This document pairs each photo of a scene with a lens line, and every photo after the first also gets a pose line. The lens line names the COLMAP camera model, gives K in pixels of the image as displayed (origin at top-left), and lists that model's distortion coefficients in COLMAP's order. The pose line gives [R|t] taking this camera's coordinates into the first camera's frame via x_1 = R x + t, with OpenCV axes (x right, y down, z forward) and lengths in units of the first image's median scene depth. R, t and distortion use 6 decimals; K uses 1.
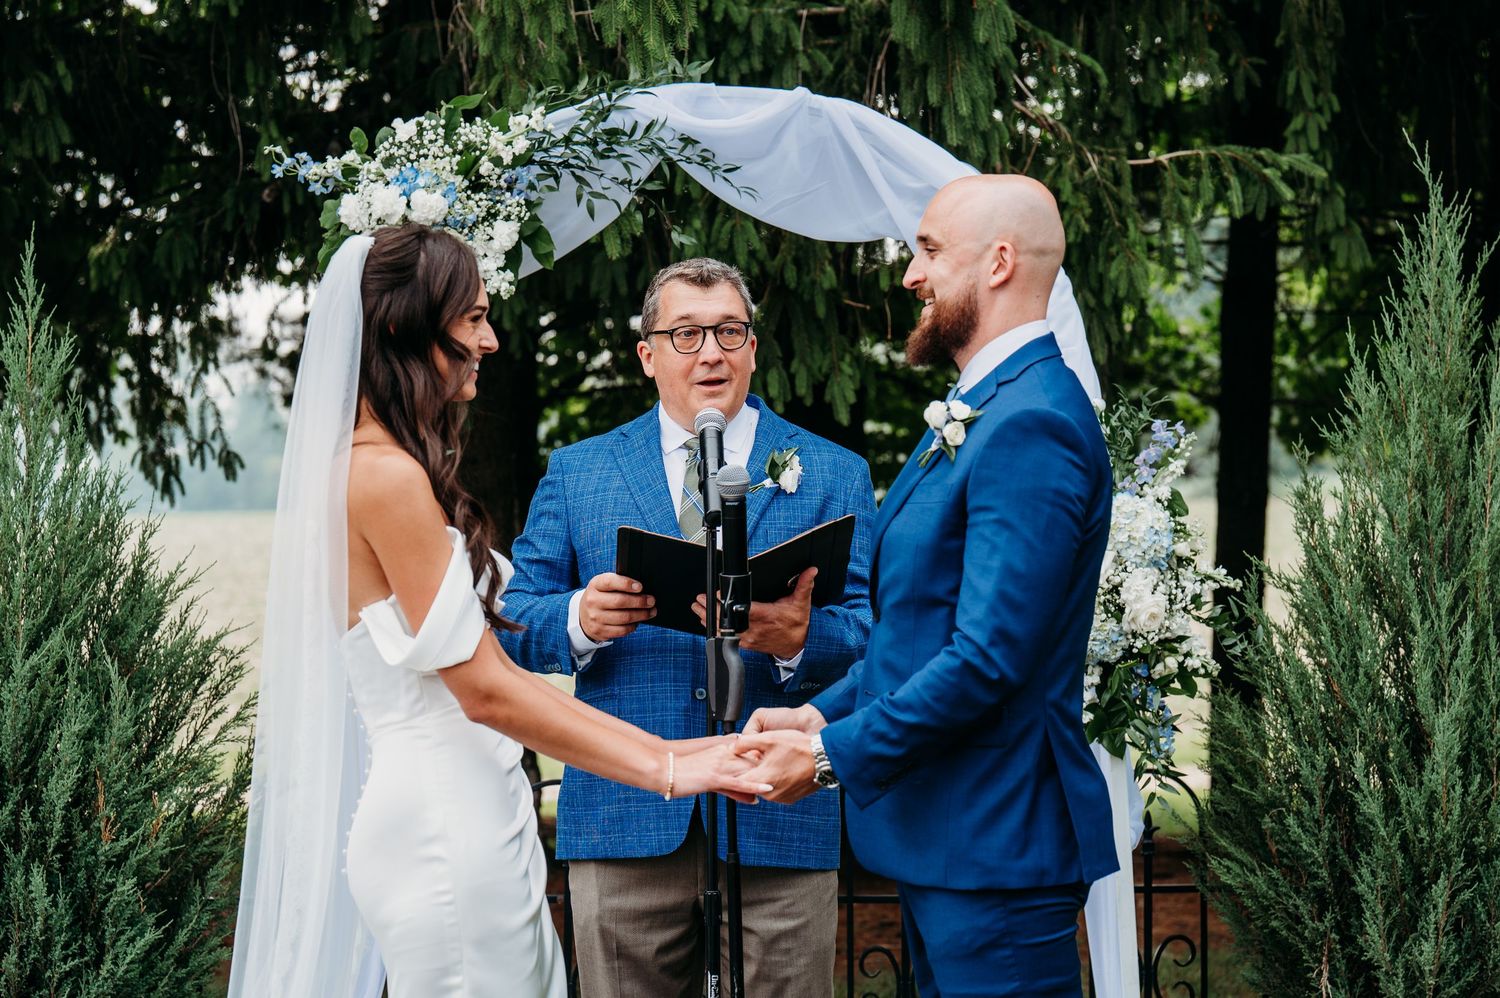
lens RADIAL K [[3646.4, 0, 750.0], [0, 3646.4, 499.0], [0, 0, 1]] dist [0.428262, -11.125146]
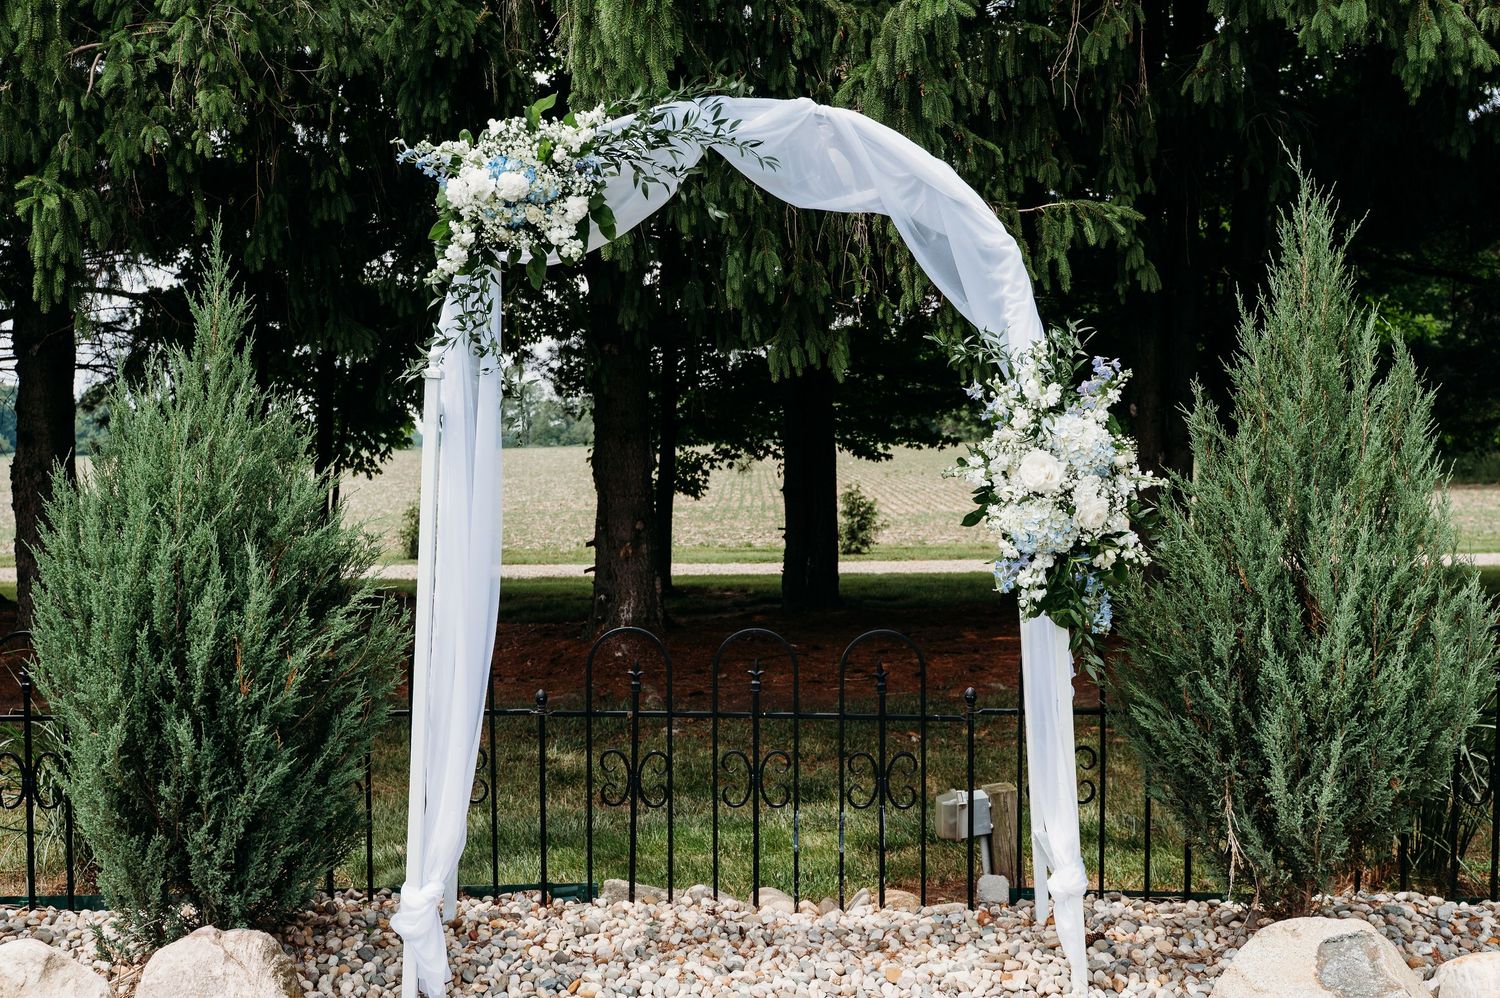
lens RADIAL K [[1264.4, 0, 750.0], [0, 1264.4, 499.0], [0, 0, 1]] dist [0.001513, 0.001603]
pose [[0.999745, 0.006125, -0.021751, 0.003256], [-0.005360, 0.999372, 0.035038, 0.011969], [0.021952, -0.034913, 0.999149, 0.564158]]
